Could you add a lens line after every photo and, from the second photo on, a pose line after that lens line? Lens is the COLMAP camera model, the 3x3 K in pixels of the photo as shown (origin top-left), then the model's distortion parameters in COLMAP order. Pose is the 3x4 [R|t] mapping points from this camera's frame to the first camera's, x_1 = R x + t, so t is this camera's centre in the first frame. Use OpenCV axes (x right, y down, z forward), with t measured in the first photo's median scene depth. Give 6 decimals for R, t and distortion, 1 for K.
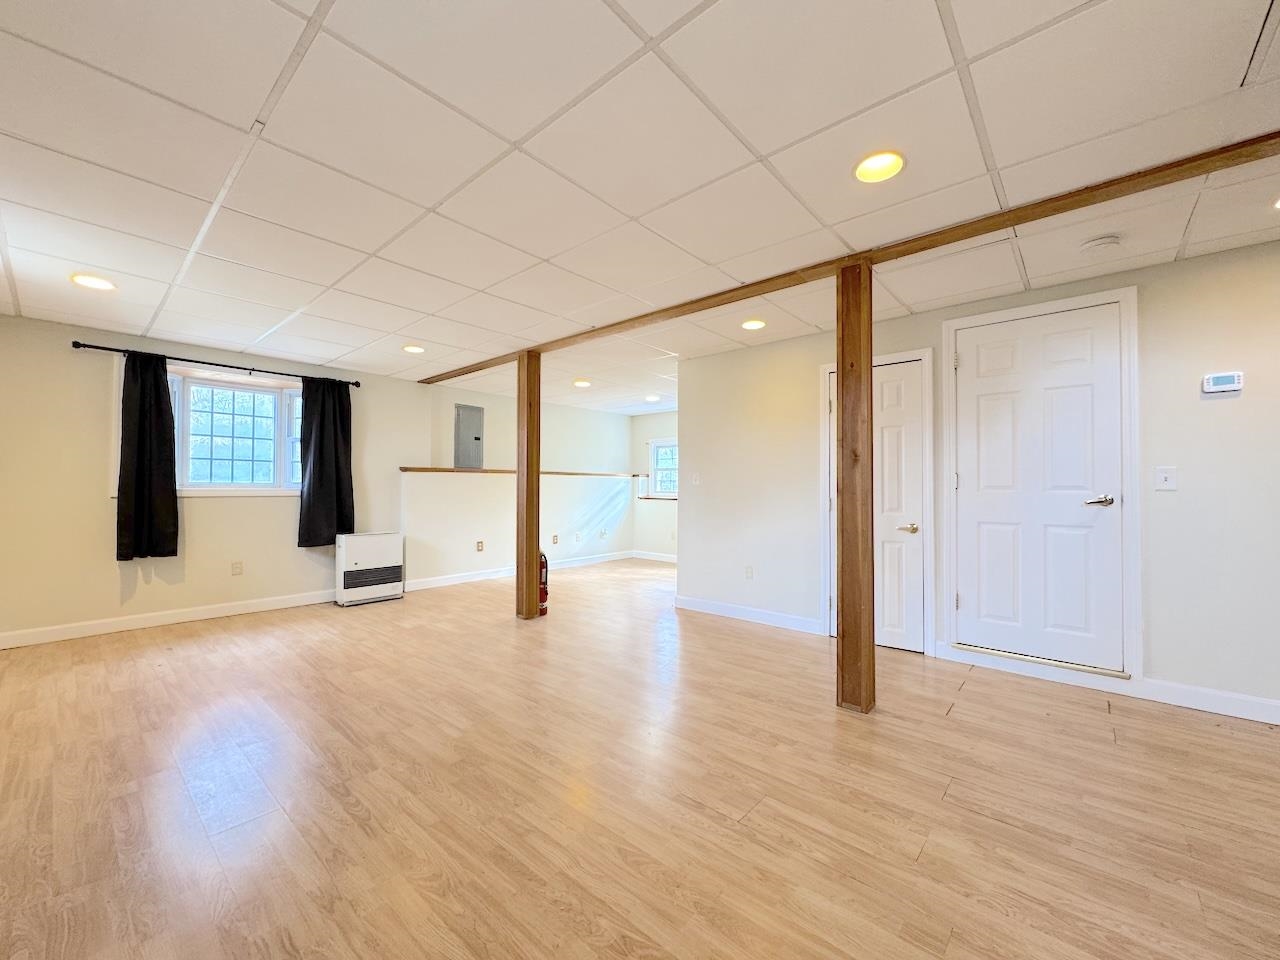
lens RADIAL K [[510.7, 0, 640.0], [0, 510.7, 480.0], [0, 0, 1]] dist [-0.000163, 0.000040]
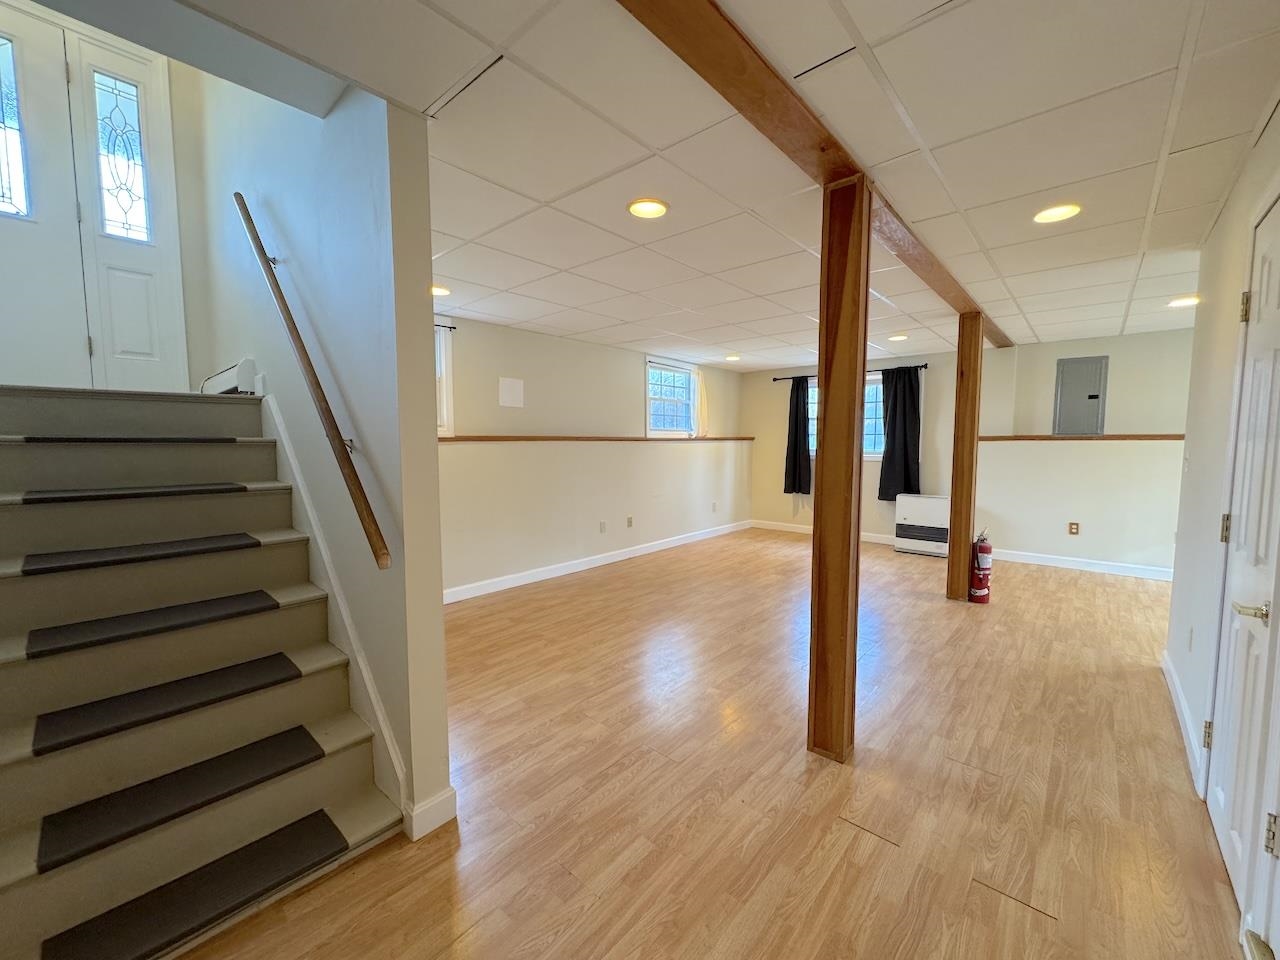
lens RADIAL K [[510.7, 0, 640.0], [0, 510.7, 480.0], [0, 0, 1]] dist [-0.000163, 0.000040]
pose [[-0.009696, 0.076492, -0.997023, 1.182846], [0.017626, 0.996928, 0.076314, -0.057523], [0.999798, -0.016834, -0.011014, 0.690168]]
